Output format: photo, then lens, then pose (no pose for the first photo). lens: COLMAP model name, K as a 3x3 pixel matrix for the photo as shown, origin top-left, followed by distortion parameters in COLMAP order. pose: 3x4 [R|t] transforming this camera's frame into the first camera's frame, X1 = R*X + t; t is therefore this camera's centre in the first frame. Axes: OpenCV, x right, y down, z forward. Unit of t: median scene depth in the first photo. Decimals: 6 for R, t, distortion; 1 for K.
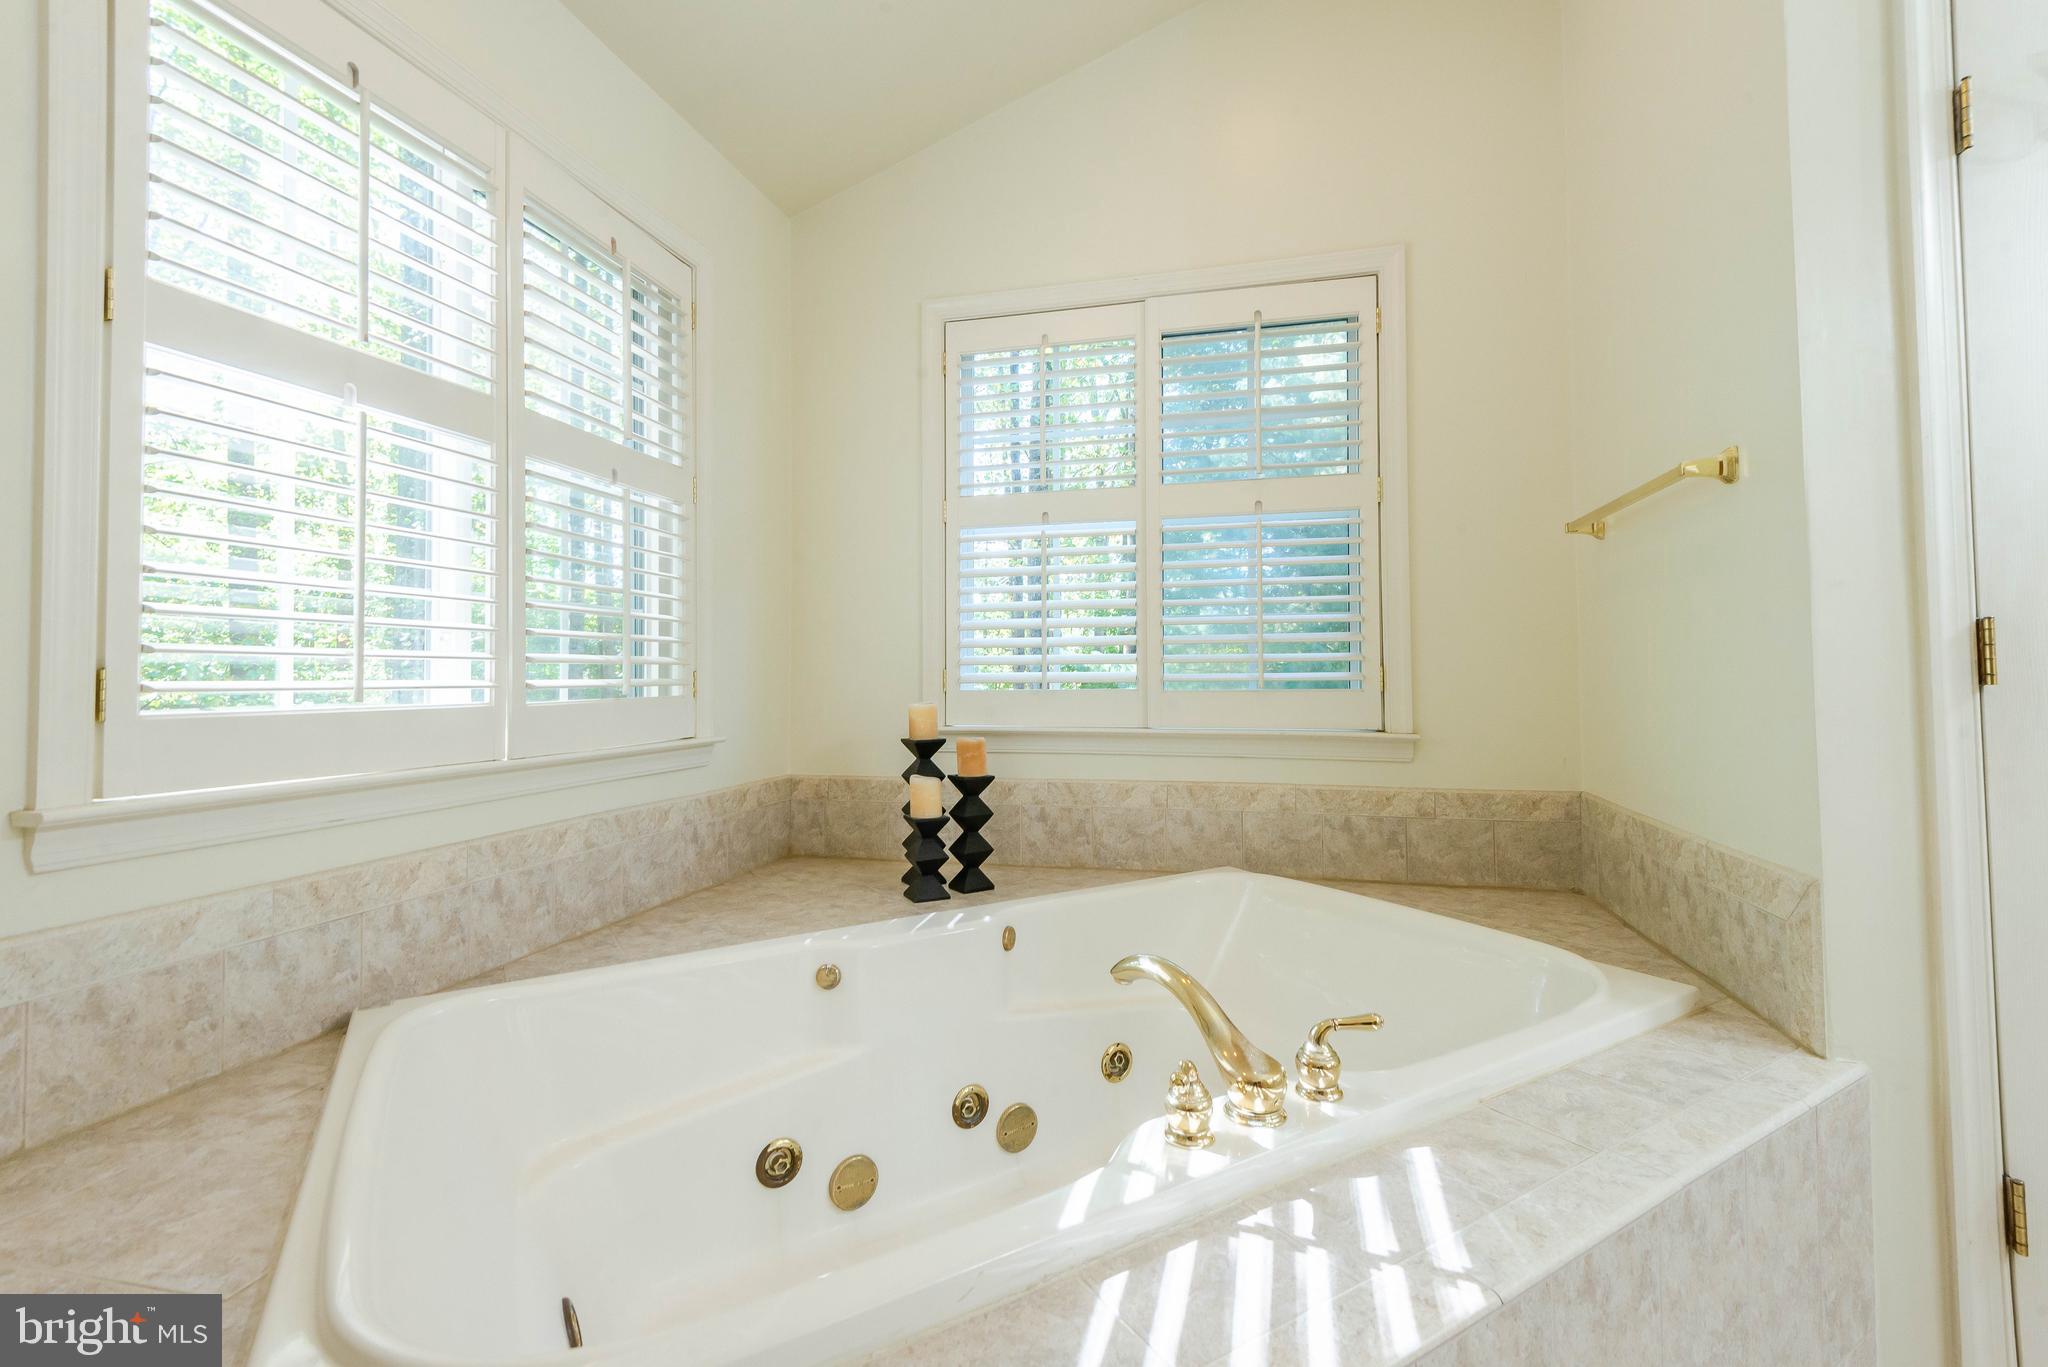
lens RADIAL K [[921.1, 0, 1032.1], [0, 921.1, 646.5], [0, 0, 1]] dist [0.033870, -0.019282]
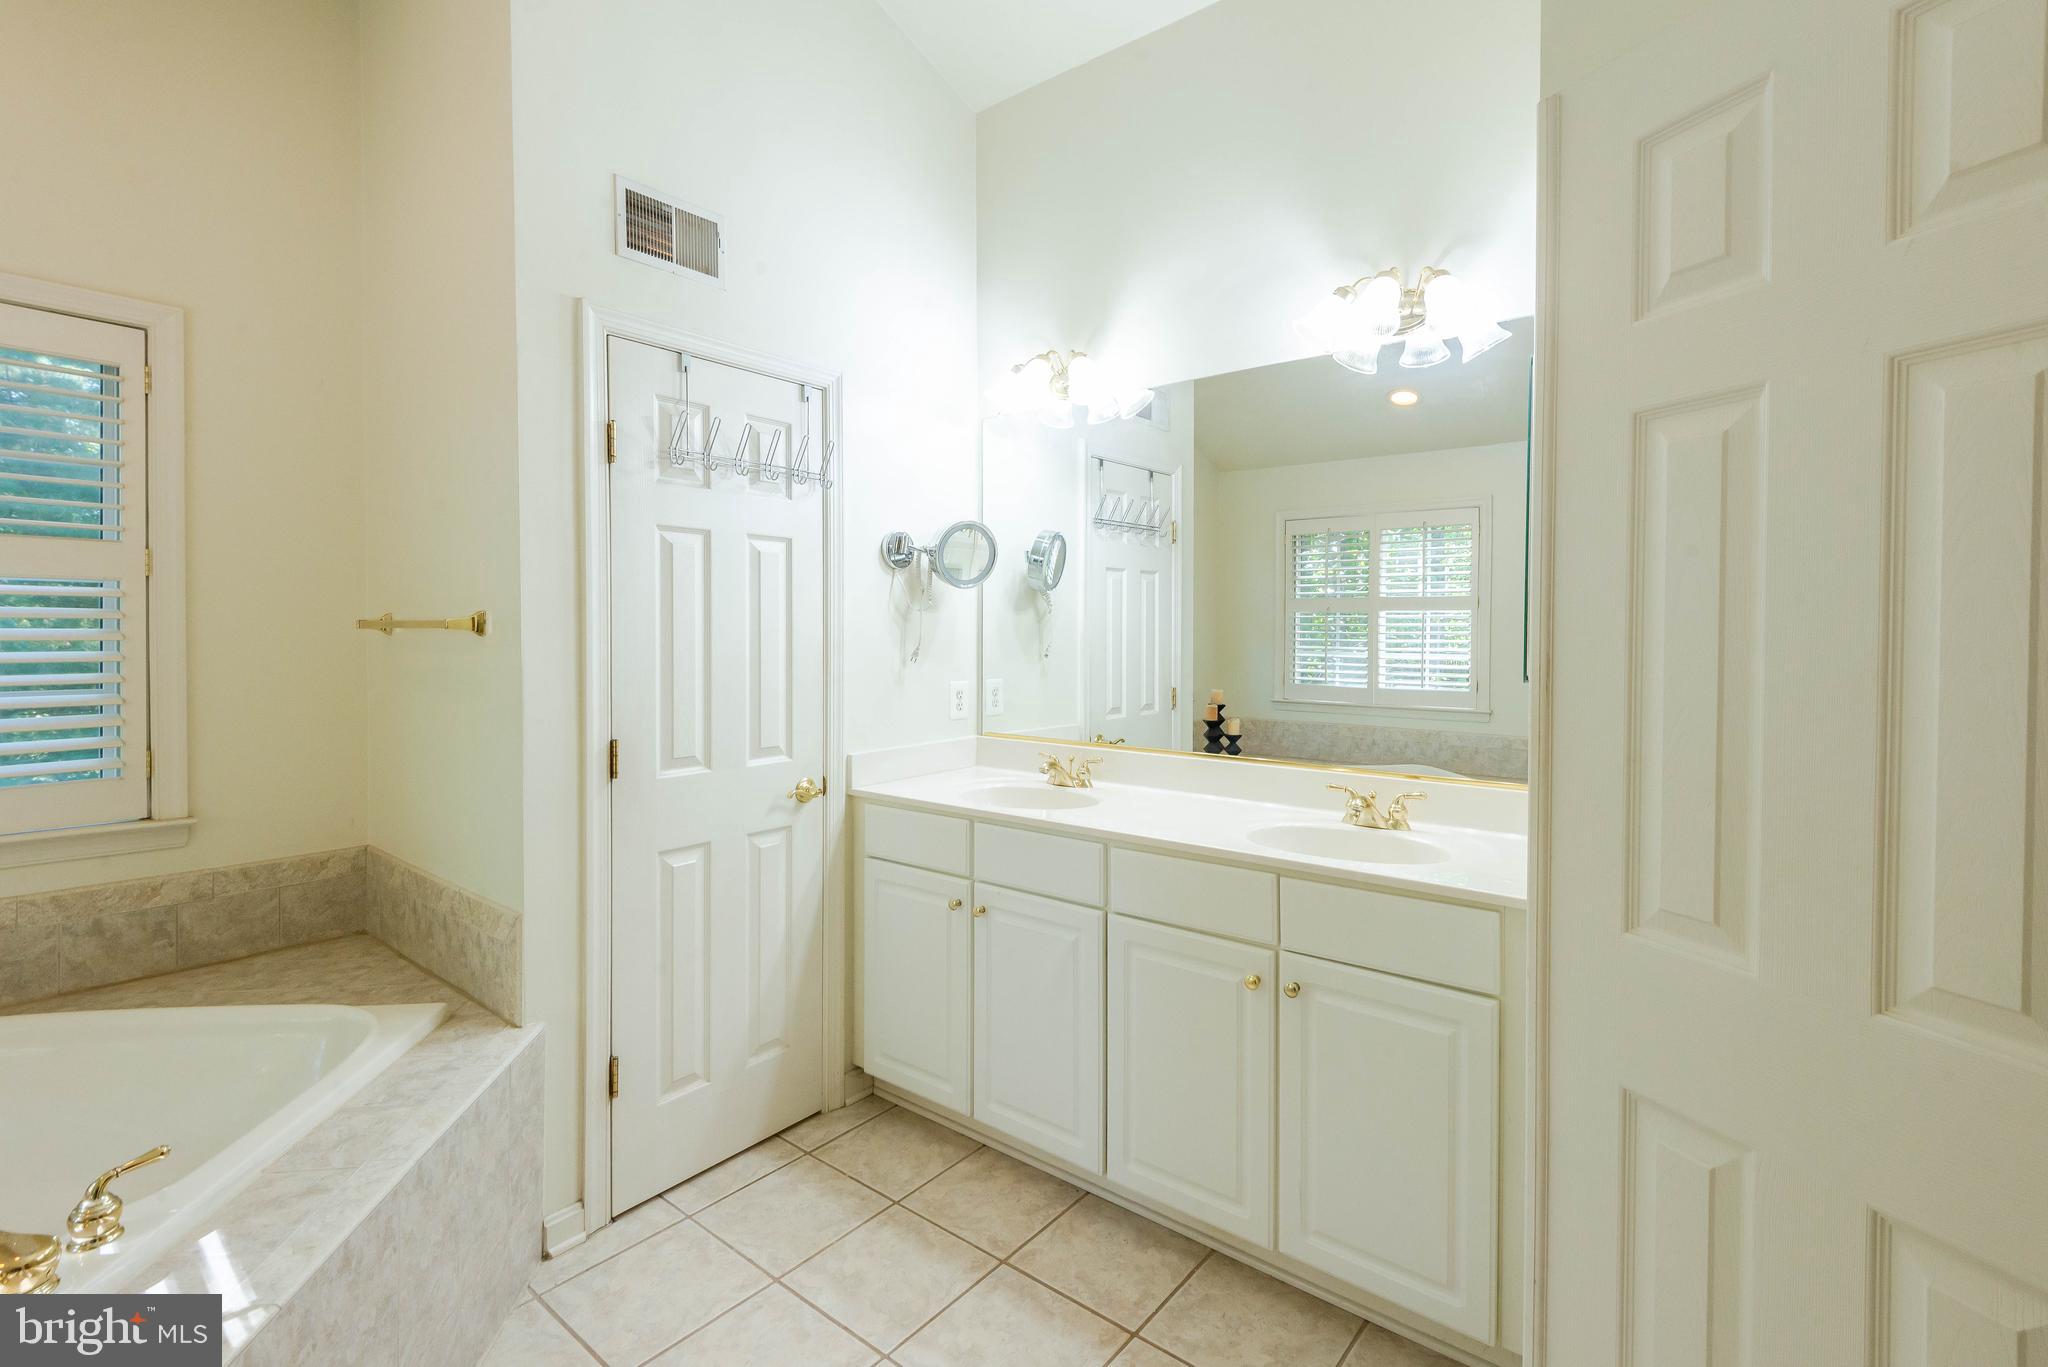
lens RADIAL K [[911.9, 0, 1024.9], [0, 911.9, 671.7], [0, 0, 1]] dist [-0.004617, 0.003785]
pose [[0.411870, -0.007724, 0.911210, -0.179157], [-0.044980, 0.998573, 0.028795, -0.225555], [-0.910132, -0.052847, 0.410935, -0.345198]]
